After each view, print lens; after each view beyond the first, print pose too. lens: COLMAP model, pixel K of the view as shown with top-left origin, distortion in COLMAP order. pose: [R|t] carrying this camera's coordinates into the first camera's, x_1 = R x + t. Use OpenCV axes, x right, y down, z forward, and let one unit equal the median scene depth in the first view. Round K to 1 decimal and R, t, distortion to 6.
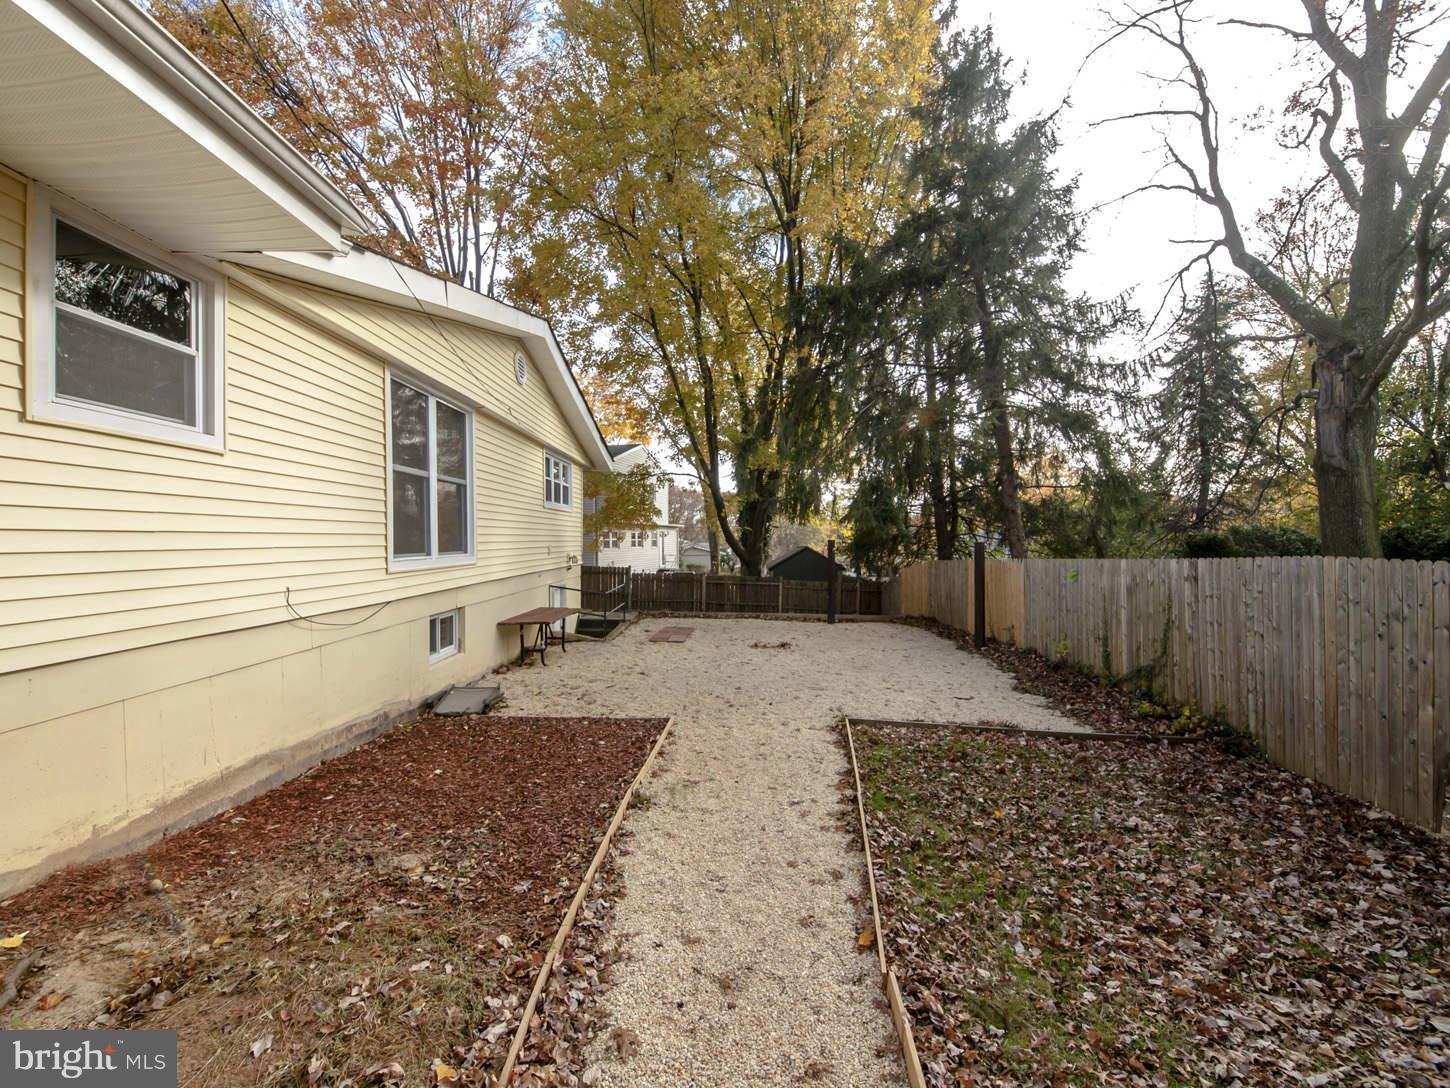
lens RADIAL K [[599.9, 0, 725.0], [0, 599.9, 544.0], [0, 0, 1]] dist [0.001375, -0.000055]
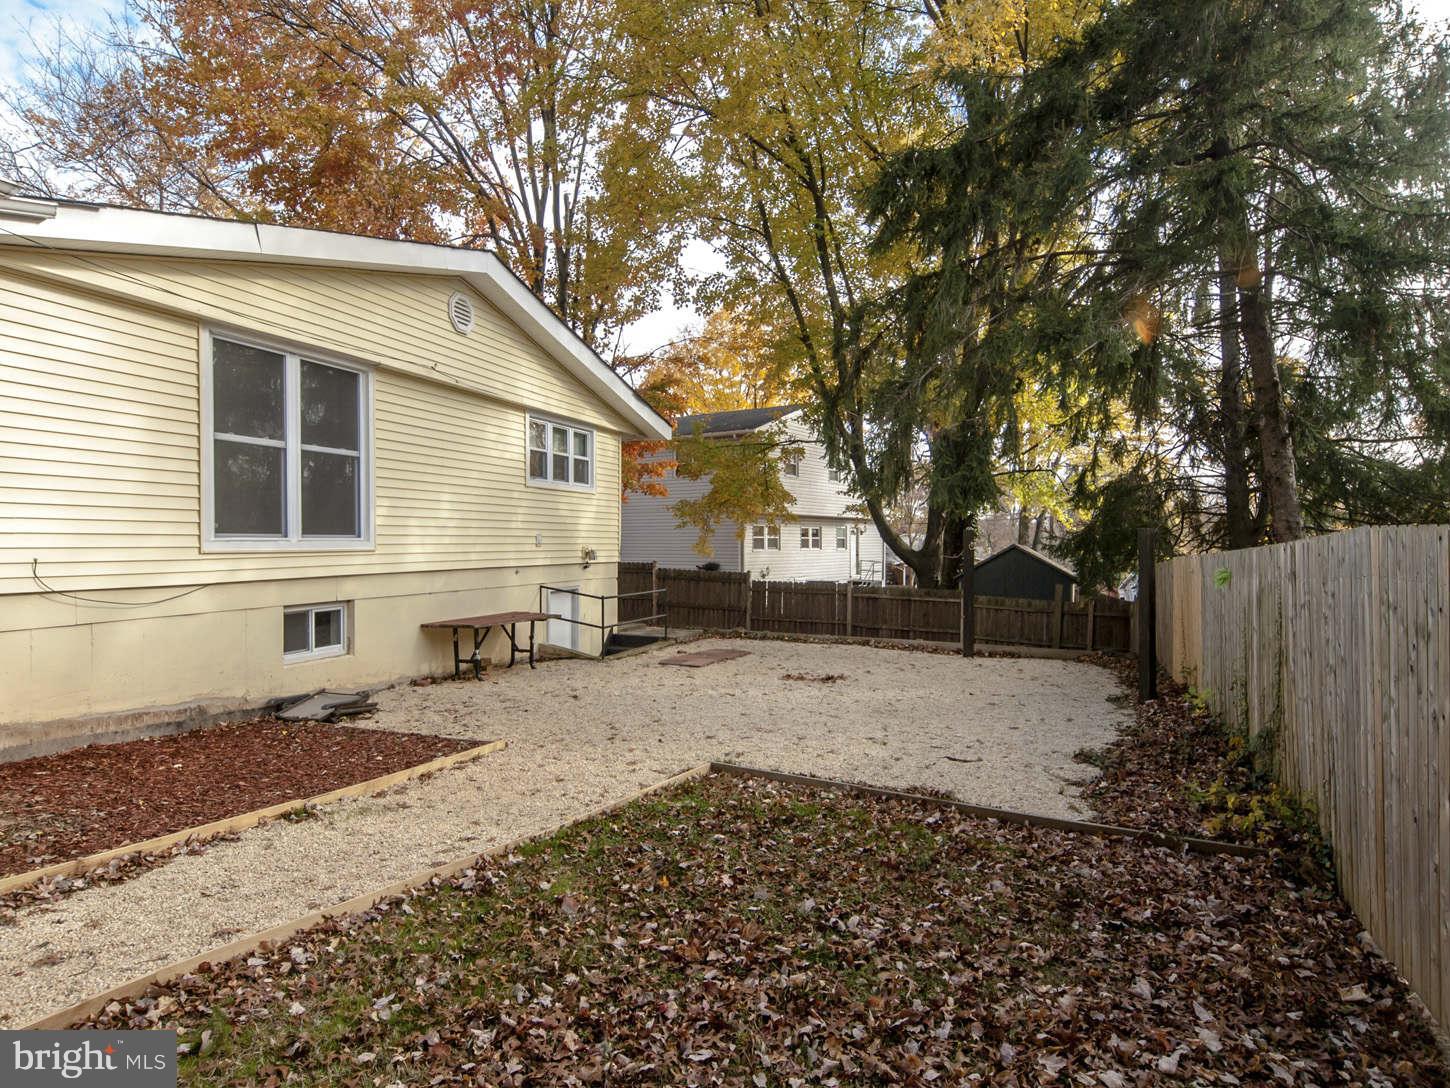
lens RADIAL K [[864.5, 0, 723.7], [0, 864.5, 535.8], [0, 0, 1]] dist [0.043626, -0.030355]
pose [[0.939299, 0.000524, -0.343098, 0.536458], [-0.006123, 0.999865, -0.015235, 0.033110], [0.343044, 0.016411, 0.939176, 0.023915]]
